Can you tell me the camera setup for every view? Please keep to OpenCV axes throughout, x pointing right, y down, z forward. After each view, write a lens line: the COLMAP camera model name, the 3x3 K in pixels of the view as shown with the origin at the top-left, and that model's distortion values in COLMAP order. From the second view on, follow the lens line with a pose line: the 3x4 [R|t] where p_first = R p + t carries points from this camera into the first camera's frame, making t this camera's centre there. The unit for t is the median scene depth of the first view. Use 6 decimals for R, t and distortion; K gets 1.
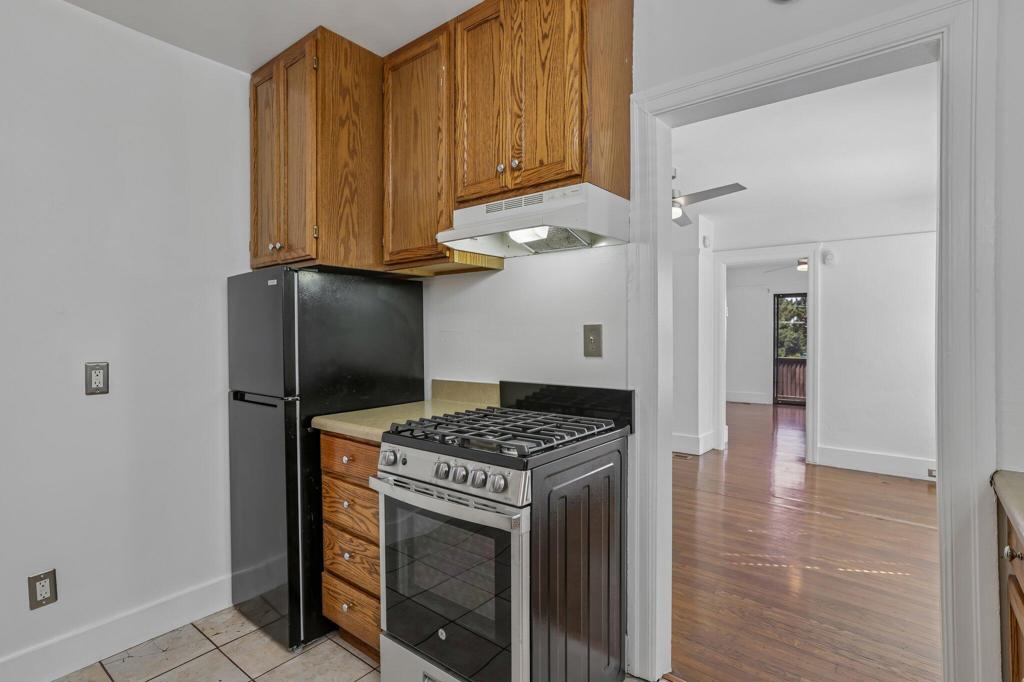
lens RADIAL K [[521.4, 0, 511.6], [0, 521.4, 338.0], [0, 0, 1]] dist [-0.012633, 0.001572]
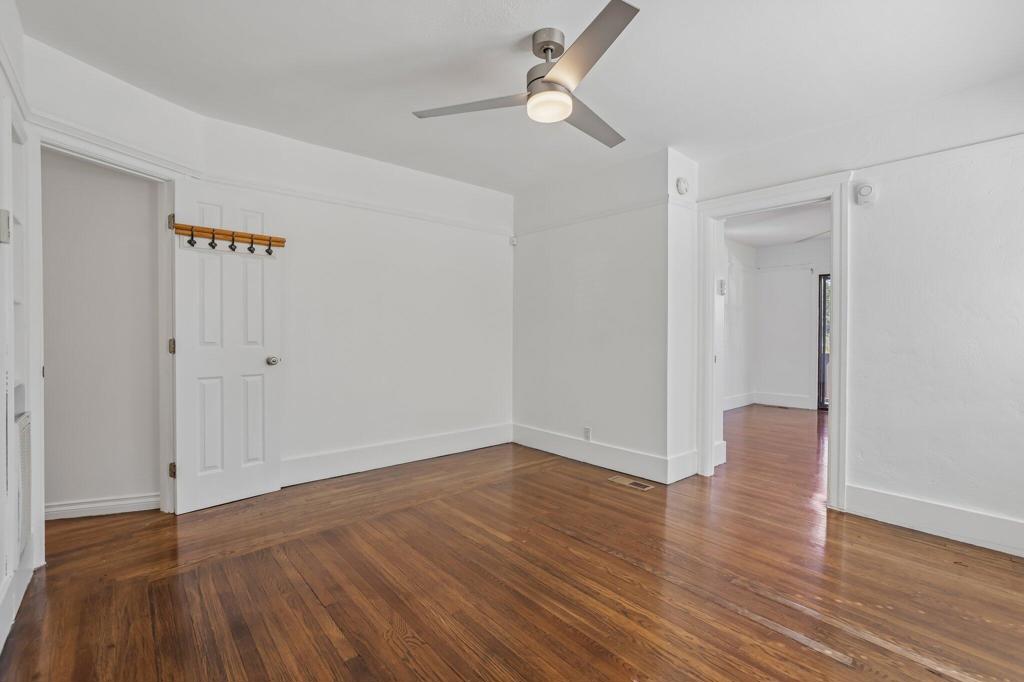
lens RADIAL K [[462.4, 0, 509.1], [0, 462.4, 334.5], [0, 0, 1]] dist [-0.038472, 0.012211]
pose [[0.982576, 0.009611, -0.185611, 0.264962], [-0.009490, 0.999954, 0.001542, 0.020698], [0.185617, 0.000246, 0.982622, 0.343292]]
